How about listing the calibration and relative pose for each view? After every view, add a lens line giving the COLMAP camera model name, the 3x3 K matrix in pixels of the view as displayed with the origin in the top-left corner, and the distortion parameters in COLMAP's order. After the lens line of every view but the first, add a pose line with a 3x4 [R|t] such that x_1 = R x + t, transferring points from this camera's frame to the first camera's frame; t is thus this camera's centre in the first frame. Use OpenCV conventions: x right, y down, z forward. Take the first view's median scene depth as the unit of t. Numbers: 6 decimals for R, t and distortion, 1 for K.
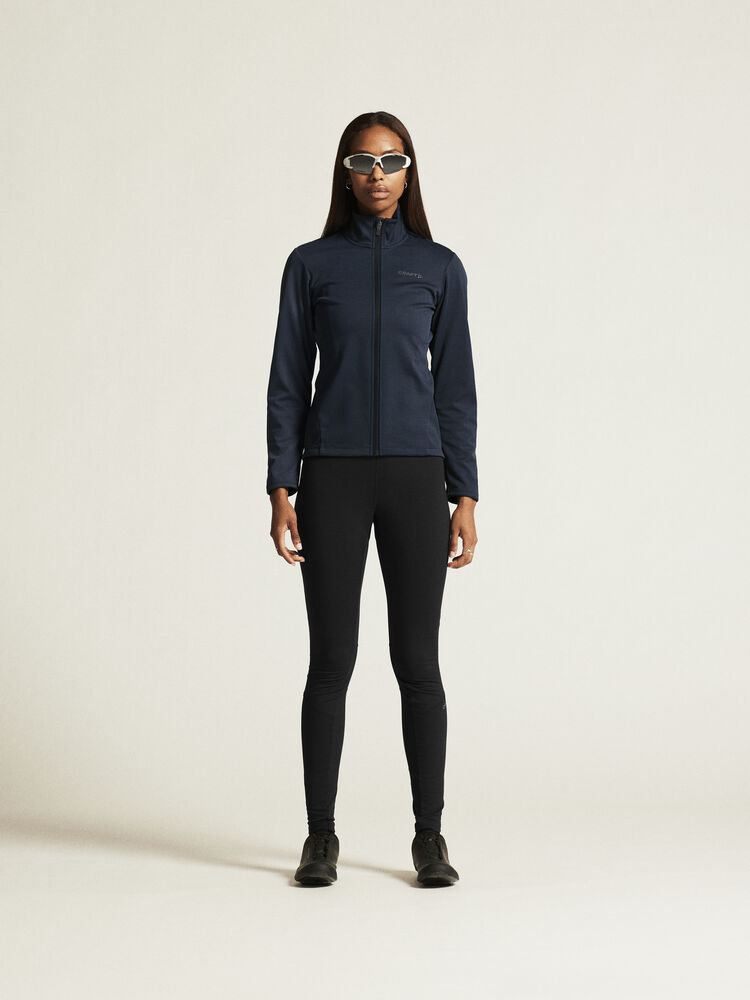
lens RADIAL K [[2378.5, 0, 375.0], [0, 2378.5, 500.0], [0, 0, 1]] dist [0.007399, -0.043418]
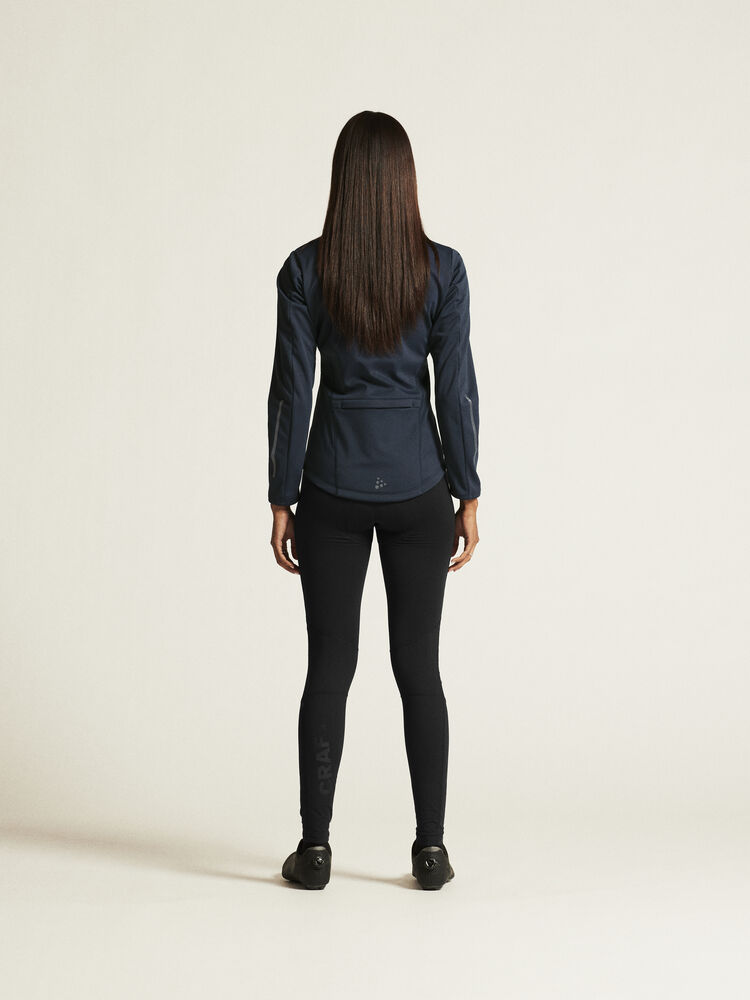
lens RADIAL K [[2163.1, 0, 375.0], [0, 2163.1, 500.0], [0, 0, 1]] dist [0.025155, 0.001888]
pose [[0.999982, -0.005339, -0.002623, 0.002494], [0.005283, 0.999772, -0.020698, 0.017857], [0.002733, 0.020684, 0.999782, 0.109659]]
